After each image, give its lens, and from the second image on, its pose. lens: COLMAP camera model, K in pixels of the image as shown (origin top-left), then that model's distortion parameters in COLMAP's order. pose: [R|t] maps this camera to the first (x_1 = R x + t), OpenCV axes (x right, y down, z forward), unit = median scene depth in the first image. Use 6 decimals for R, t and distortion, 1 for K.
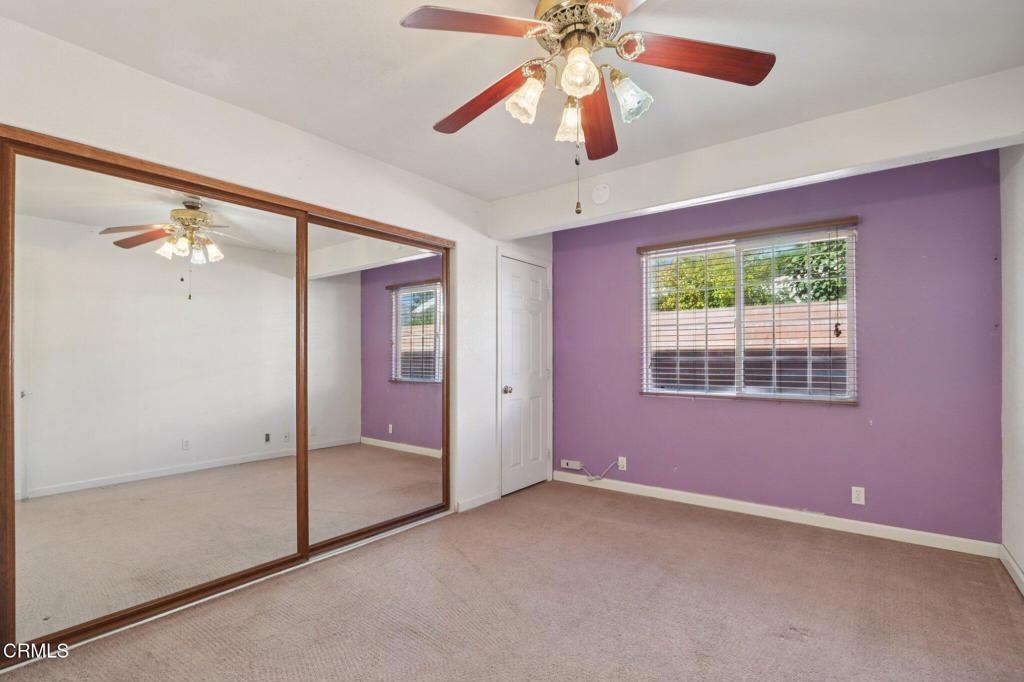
lens RADIAL K [[476.5, 0, 510.8], [0, 476.5, 349.6], [0, 0, 1]] dist [-0.013924, 0.001292]
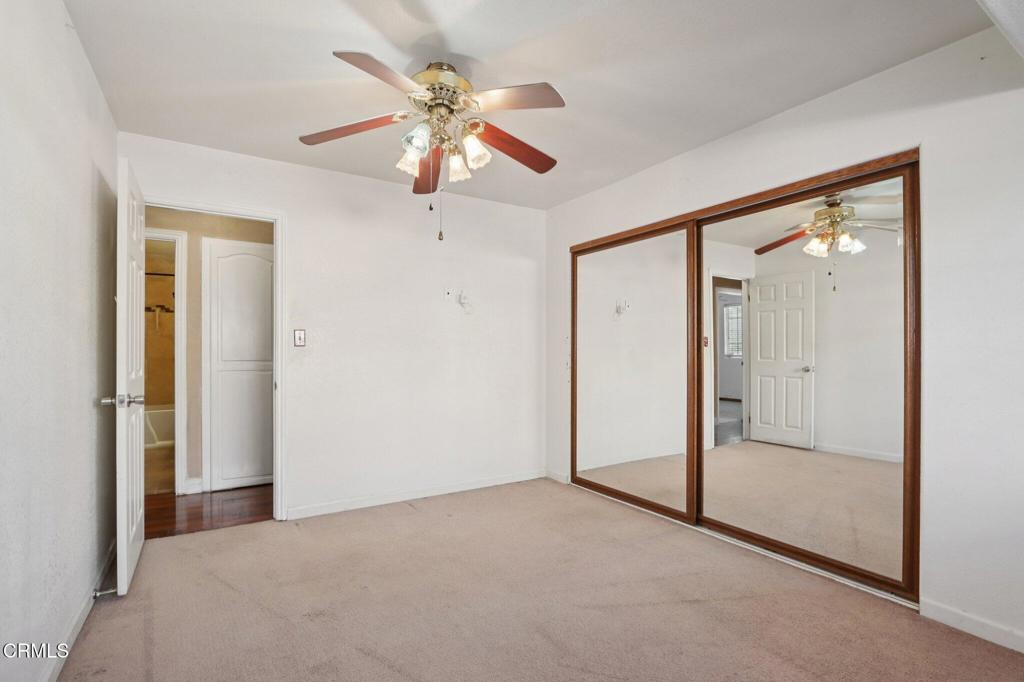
lens RADIAL K [[476.5, 0, 510.8], [0, 476.5, 349.6], [0, 0, 1]] dist [-0.013924, 0.001292]
pose [[-0.330395, 0.004193, -0.943834, 0.722892], [0.019593, 0.999805, -0.002417, 0.013781], [0.943639, -0.019291, -0.330412, 0.879472]]
